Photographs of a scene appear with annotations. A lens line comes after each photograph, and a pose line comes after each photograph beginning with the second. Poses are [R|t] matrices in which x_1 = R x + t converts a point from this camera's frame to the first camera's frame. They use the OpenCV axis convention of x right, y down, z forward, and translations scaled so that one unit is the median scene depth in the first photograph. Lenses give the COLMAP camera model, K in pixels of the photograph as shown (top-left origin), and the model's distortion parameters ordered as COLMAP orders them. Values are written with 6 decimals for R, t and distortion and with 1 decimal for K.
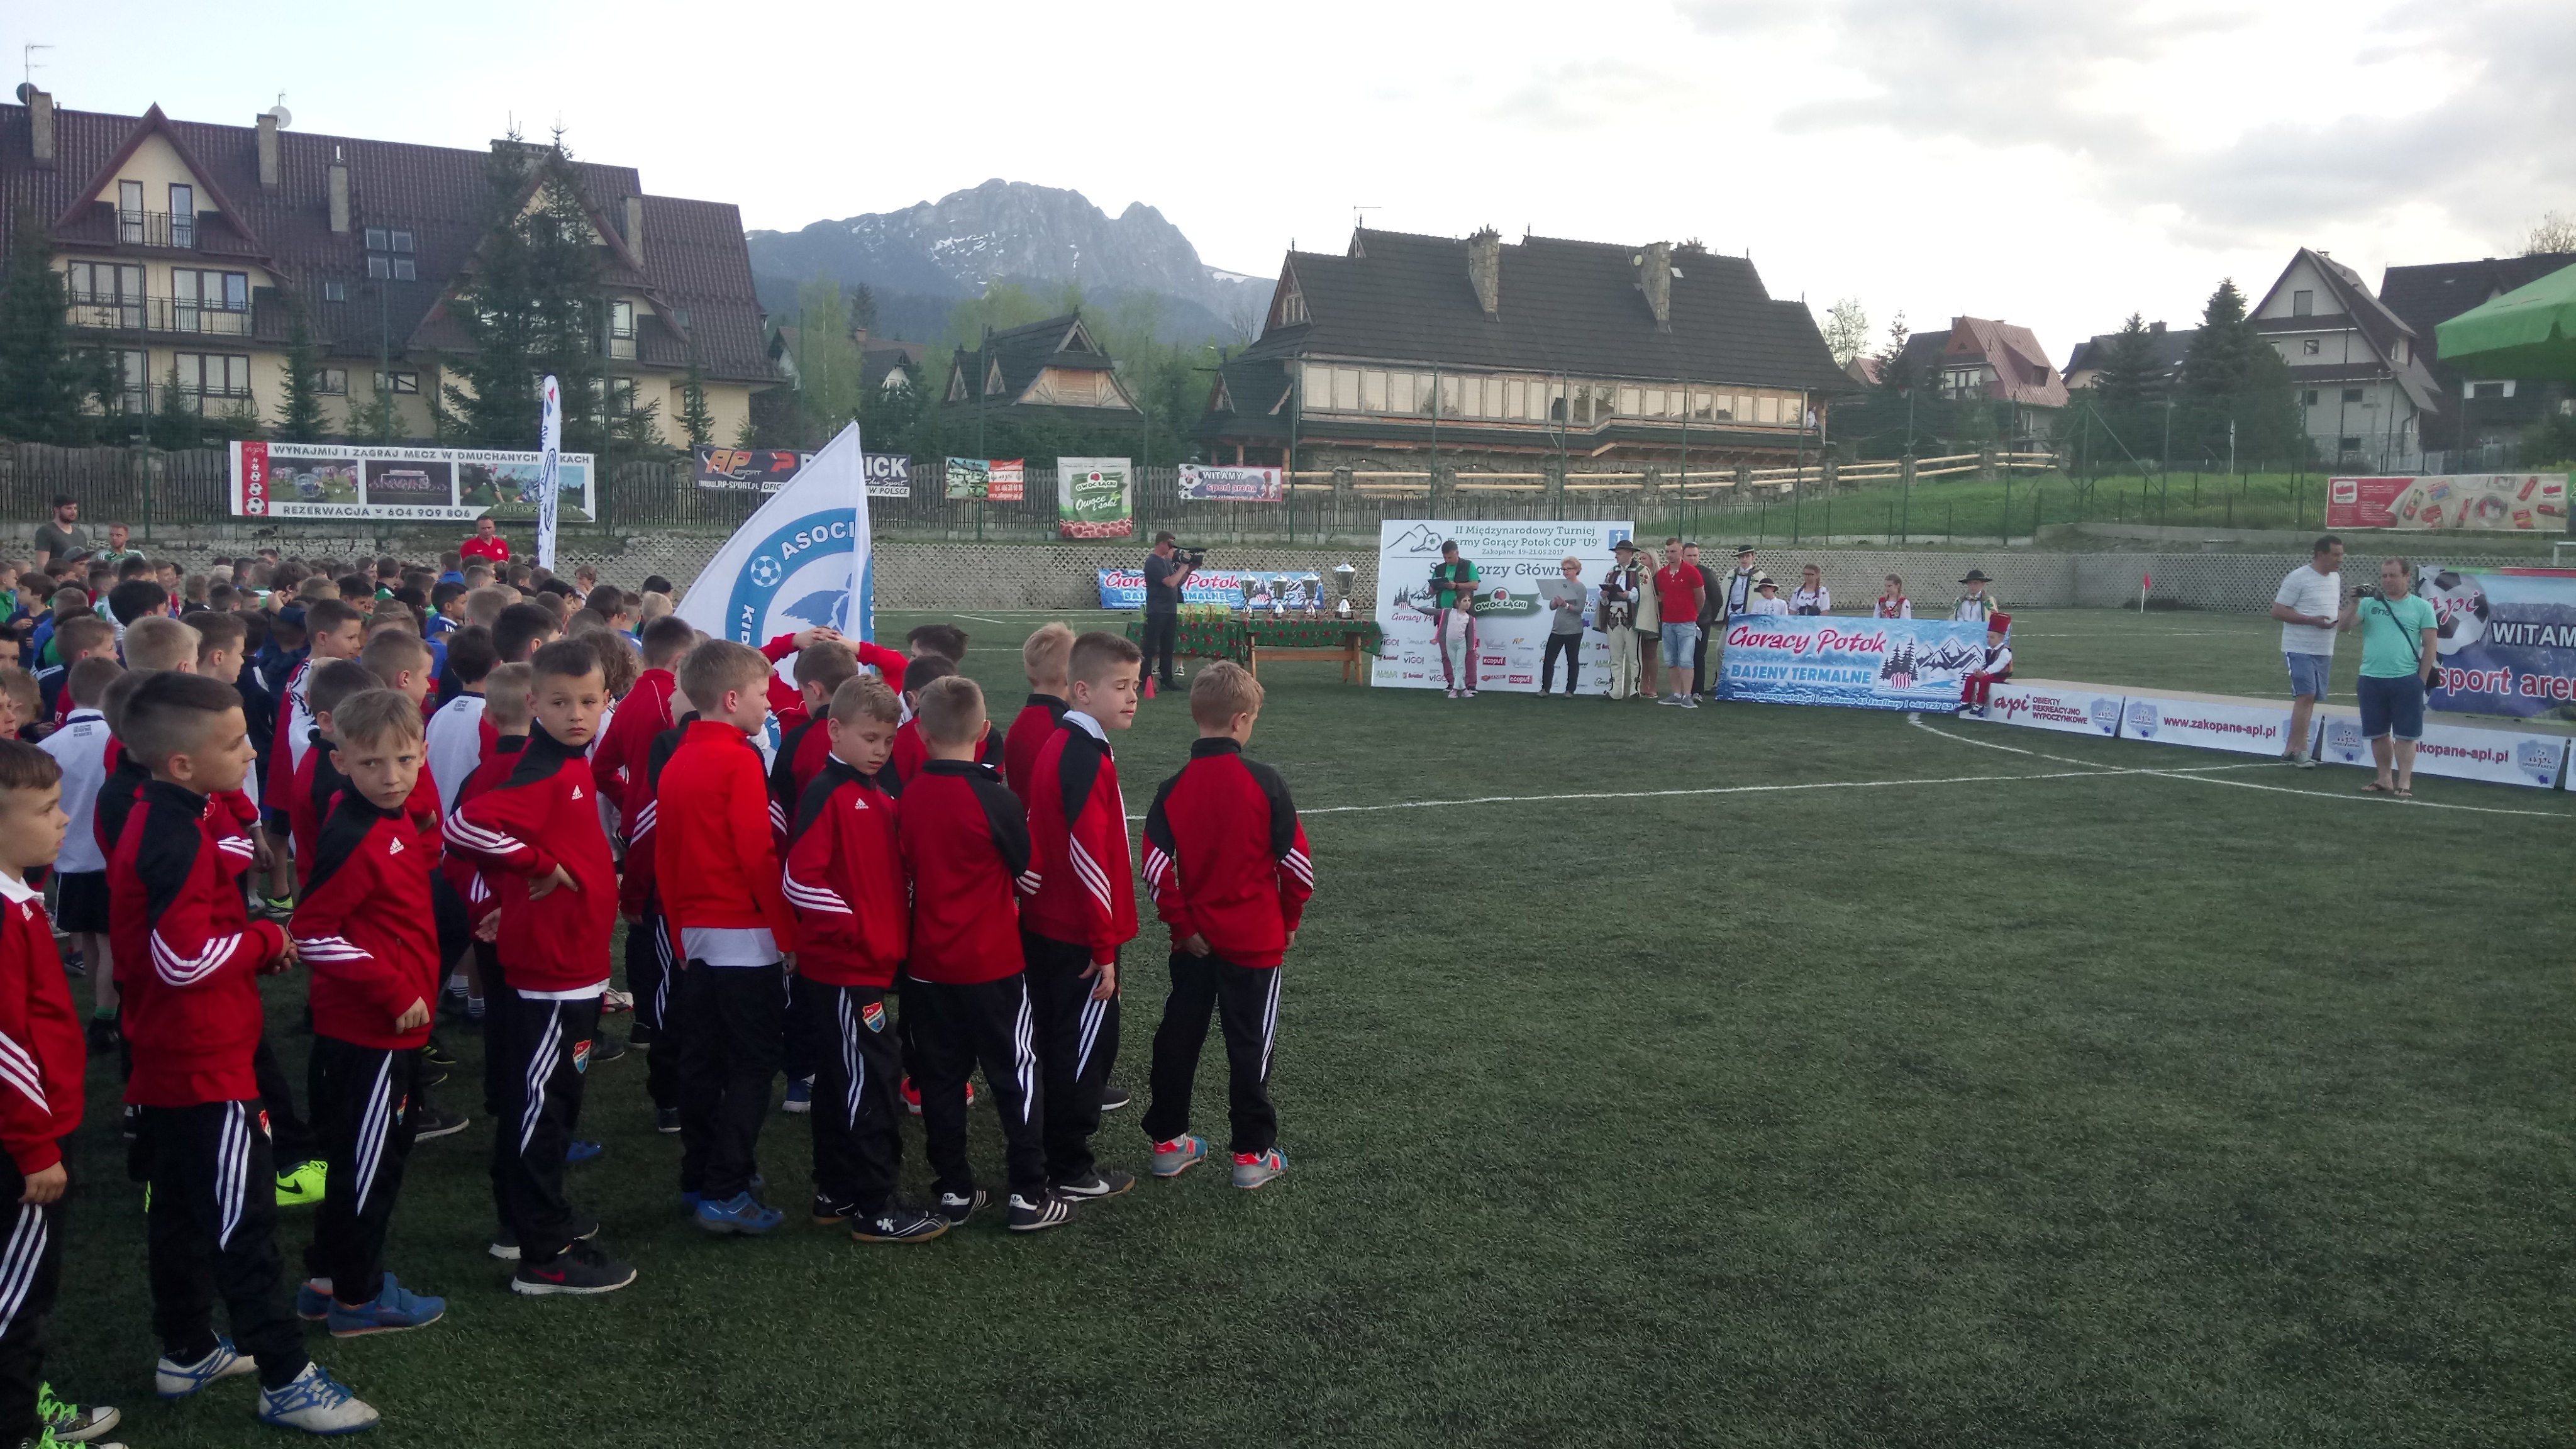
lens RADIAL K [[1953.1, 0, 1281.7], [0, 1953.1, 736.7], [0, 0, 1]] dist [0.111903, -0.168344]
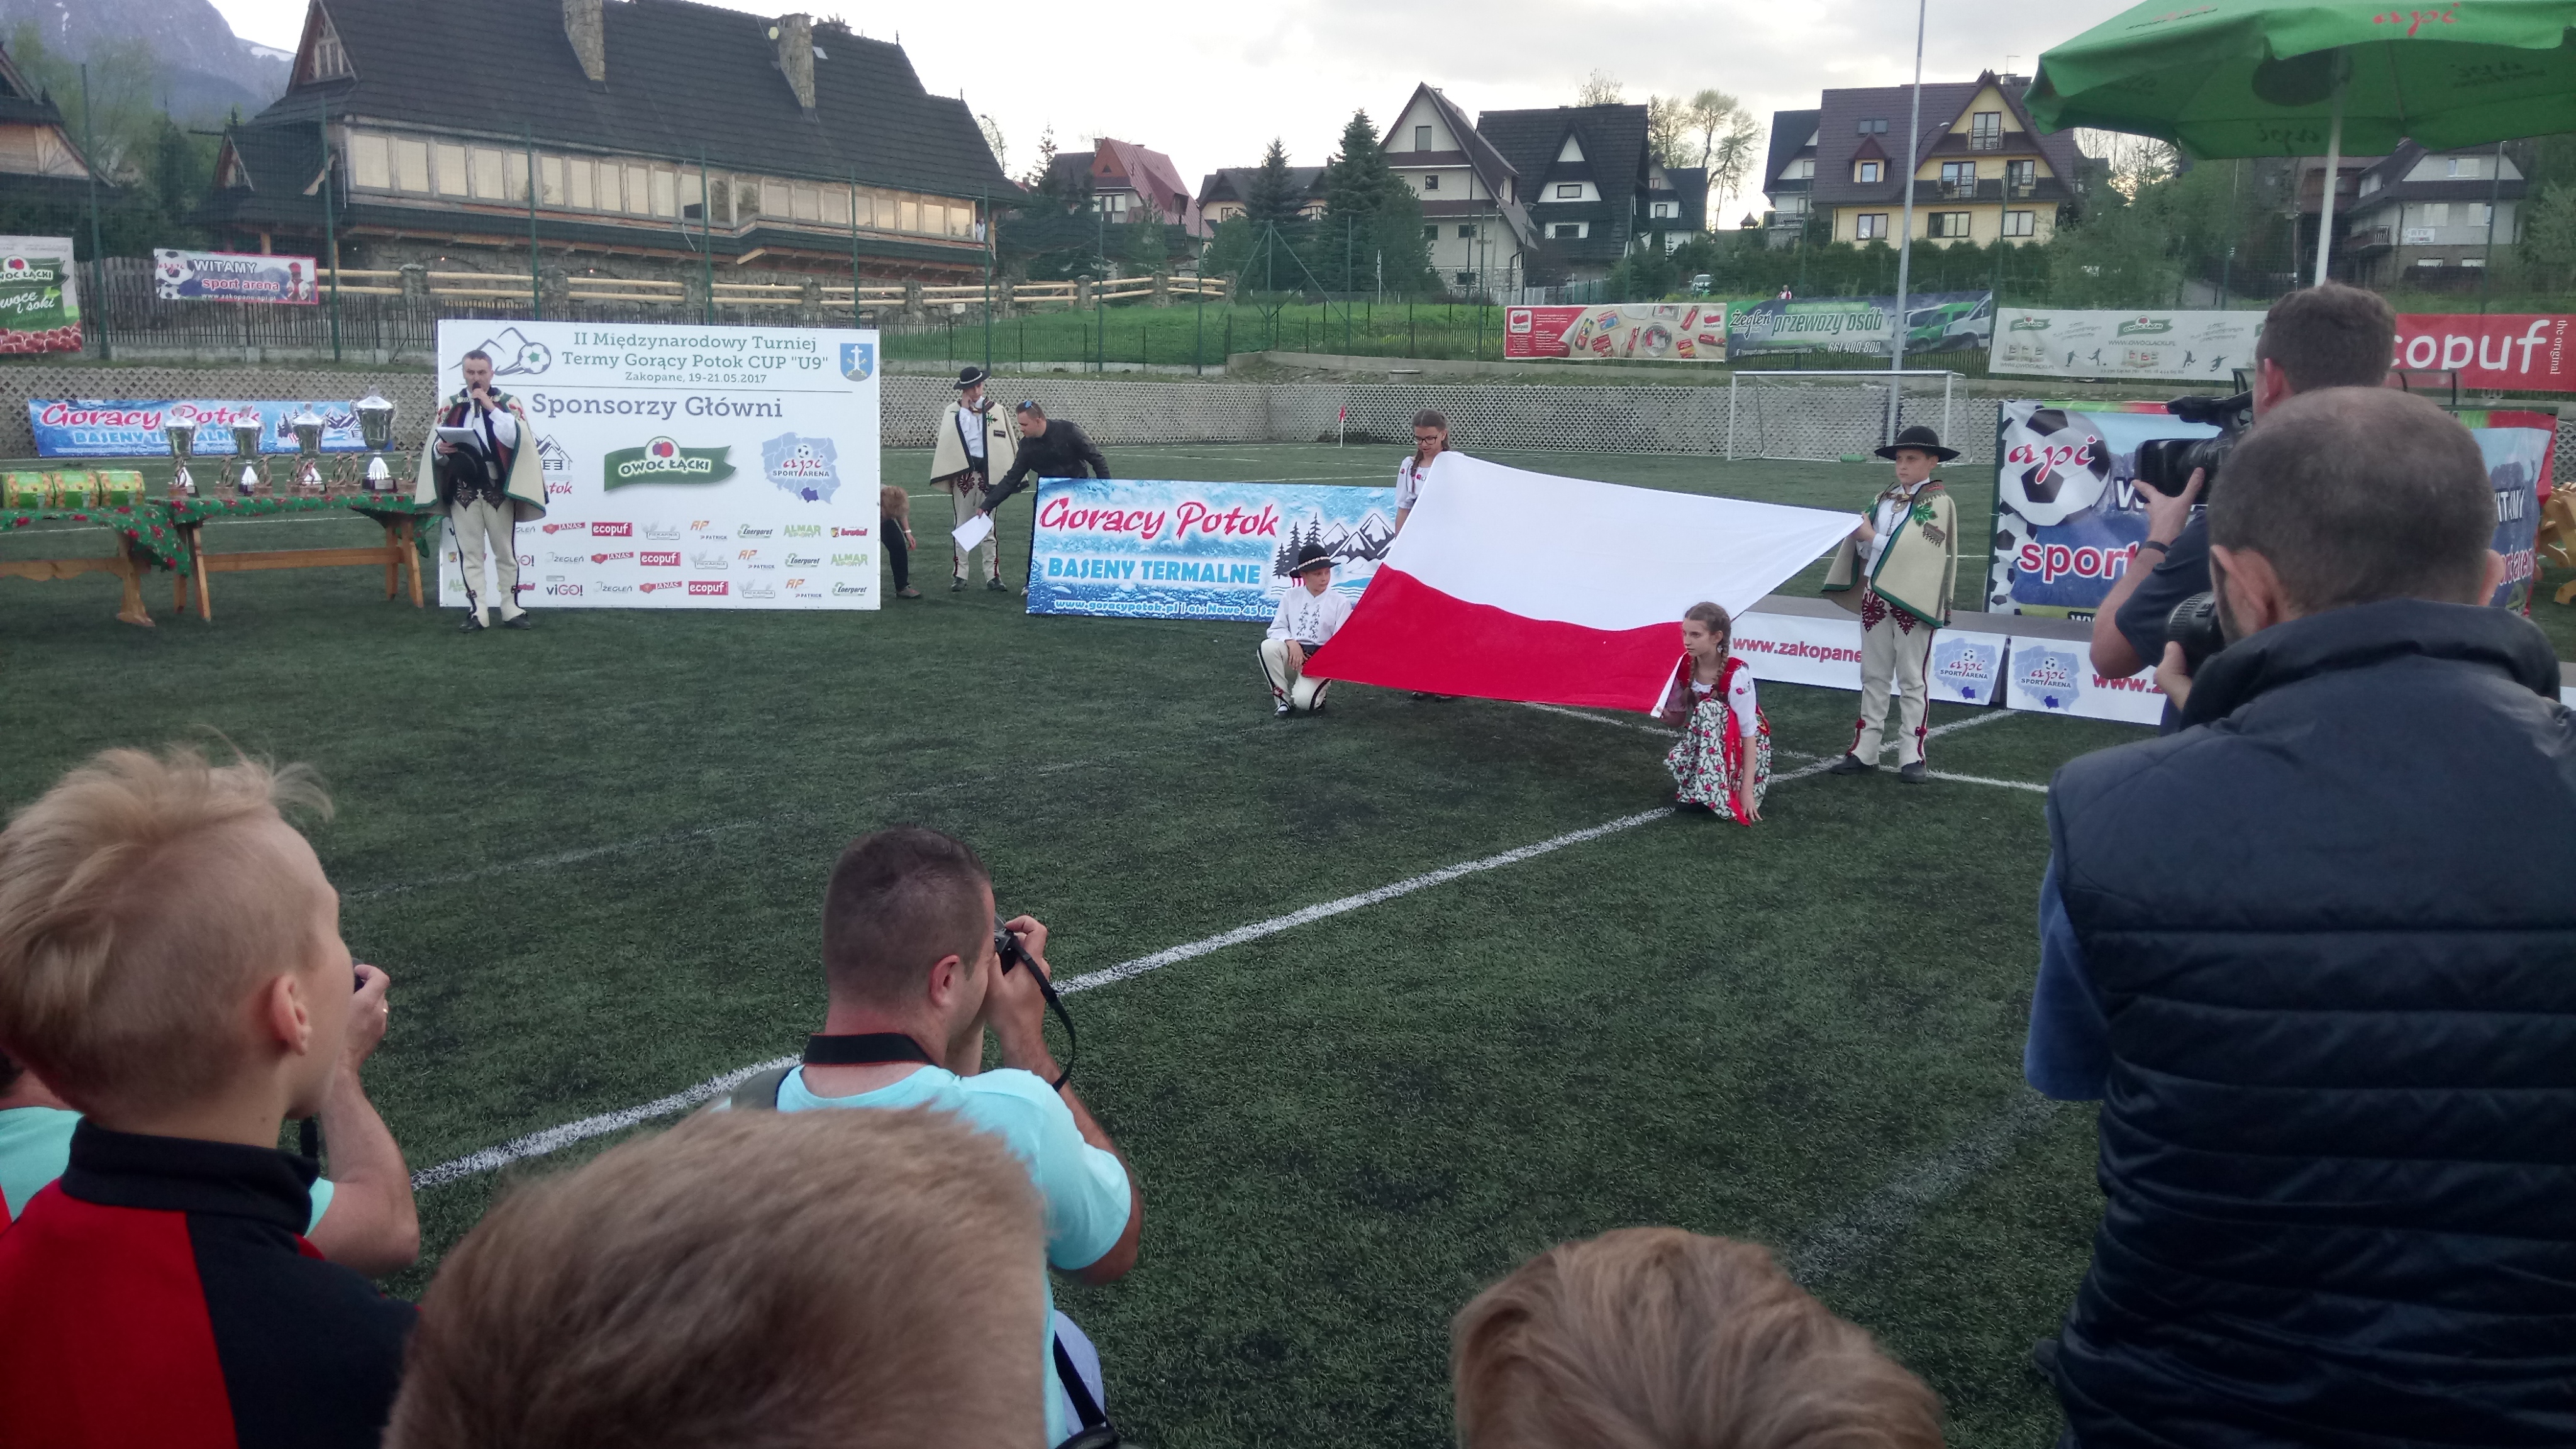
lens RADIAL K [[1955.2, 0, 1280.9], [0, 1955.2, 719.2], [0, 0, 1]] dist [0.134015, -0.218778]
pose [[0.910873, -0.069689, 0.406760, 0.010075], [0.038159, 0.995639, 0.085128, -0.011017], [-0.410919, -0.062019, 0.909560, 0.116600]]
